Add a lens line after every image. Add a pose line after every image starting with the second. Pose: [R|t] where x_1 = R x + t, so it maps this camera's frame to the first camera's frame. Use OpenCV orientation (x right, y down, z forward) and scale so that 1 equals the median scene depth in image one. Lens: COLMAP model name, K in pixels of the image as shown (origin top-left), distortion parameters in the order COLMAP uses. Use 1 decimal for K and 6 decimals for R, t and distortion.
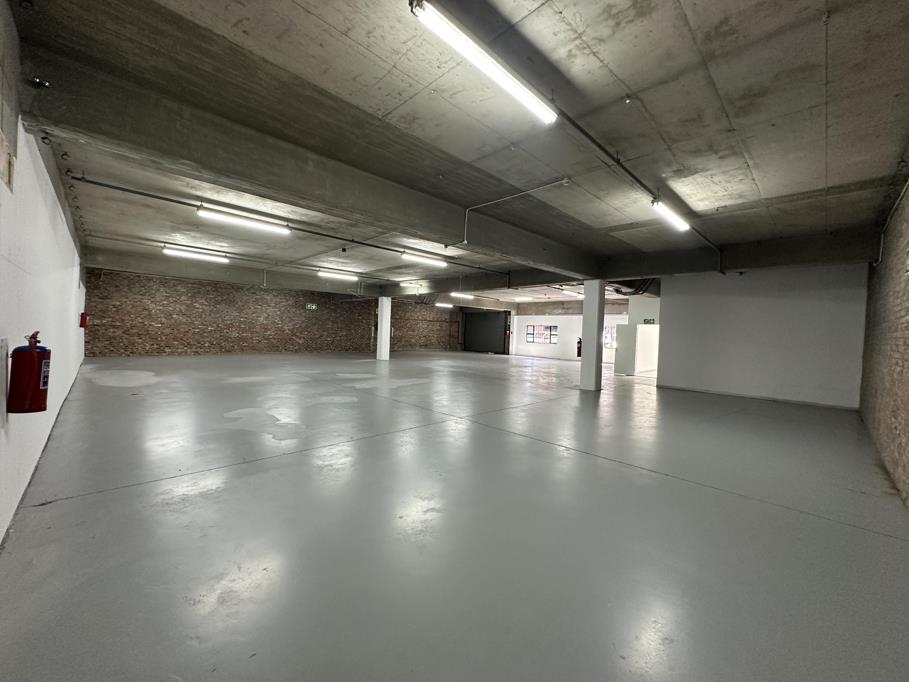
lens RADIAL K [[363.2, 0, 451.7], [0, 363.2, 343.0], [0, 0, 1]] dist [0.002601, 0.000219]
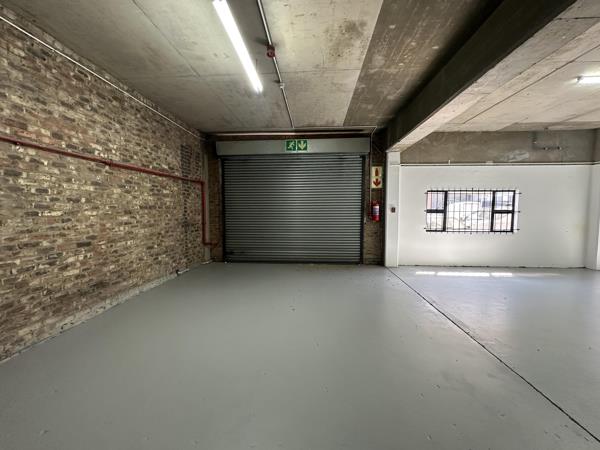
lens RADIAL K [[239.8, 0, 299.8], [0, 239.8, 224.6], [0, 0, 1]] dist [0.002601, 0.000219]
pose [[0.730822, -0.073684, 0.678579, -0.087472], [0.044676, 0.997188, 0.060164, -0.034554], [-0.681104, -0.013653, 0.732059, 0.951025]]
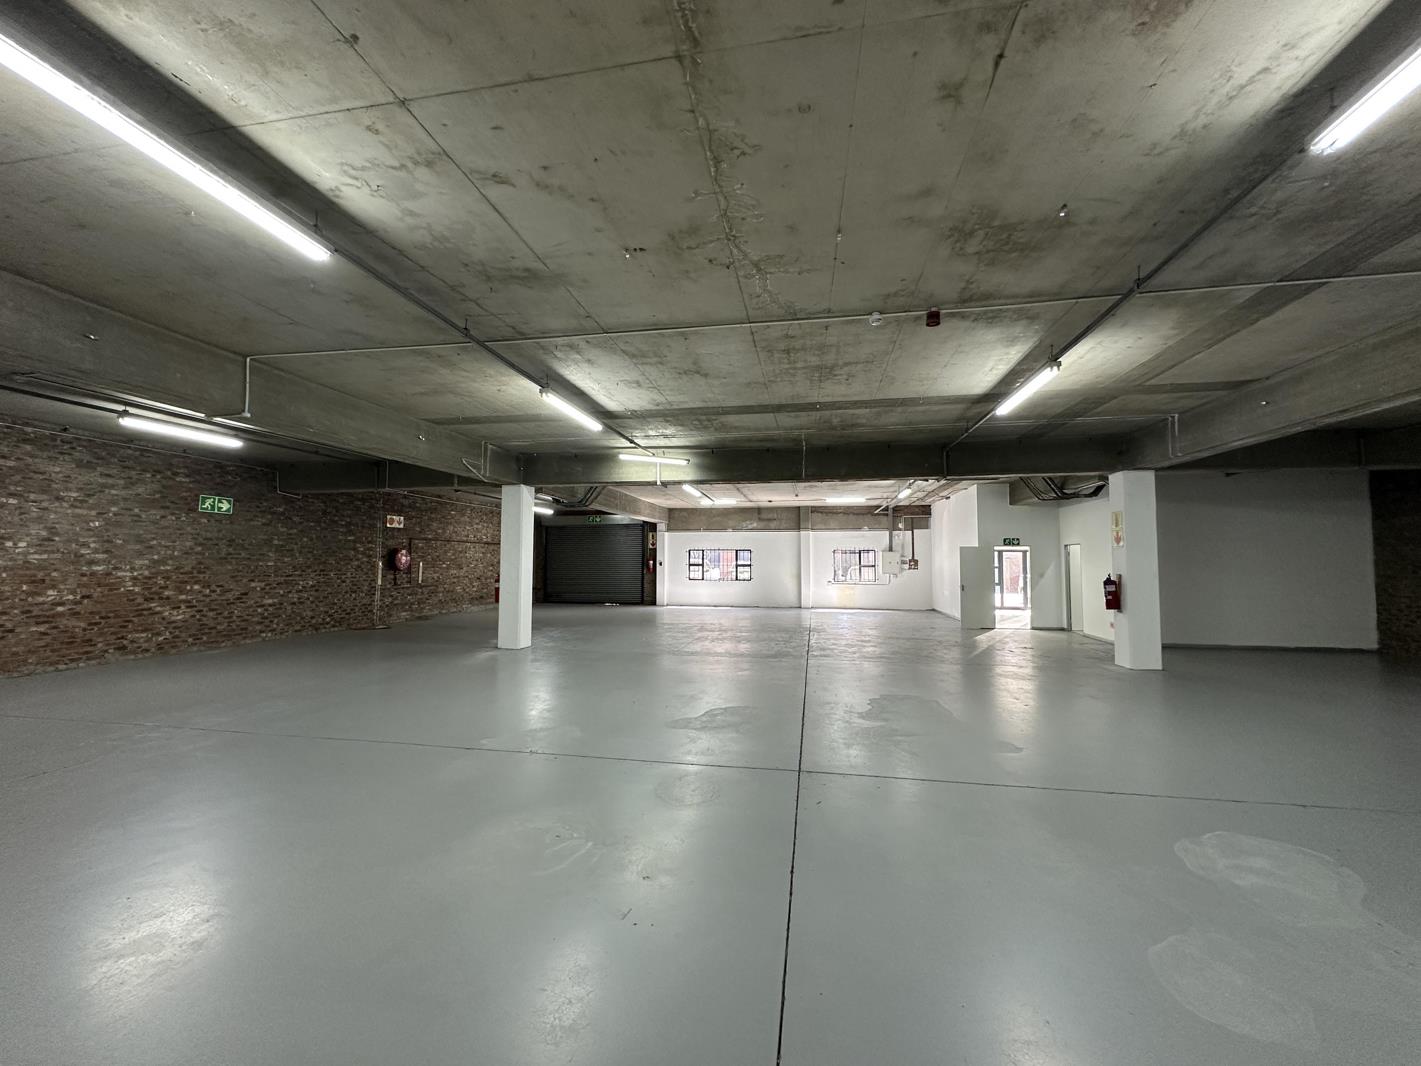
lens RADIAL K [[567.8, 0, 707.9], [0, 567.8, 534.4], [0, 0, 1]] dist [0.002601, 0.000219]
pose [[0.812257, -0.003486, 0.583290, -0.289863], [0.043697, 0.997536, -0.054889, -0.023996], [-0.581661, 0.070072, 0.810407, 0.296529]]
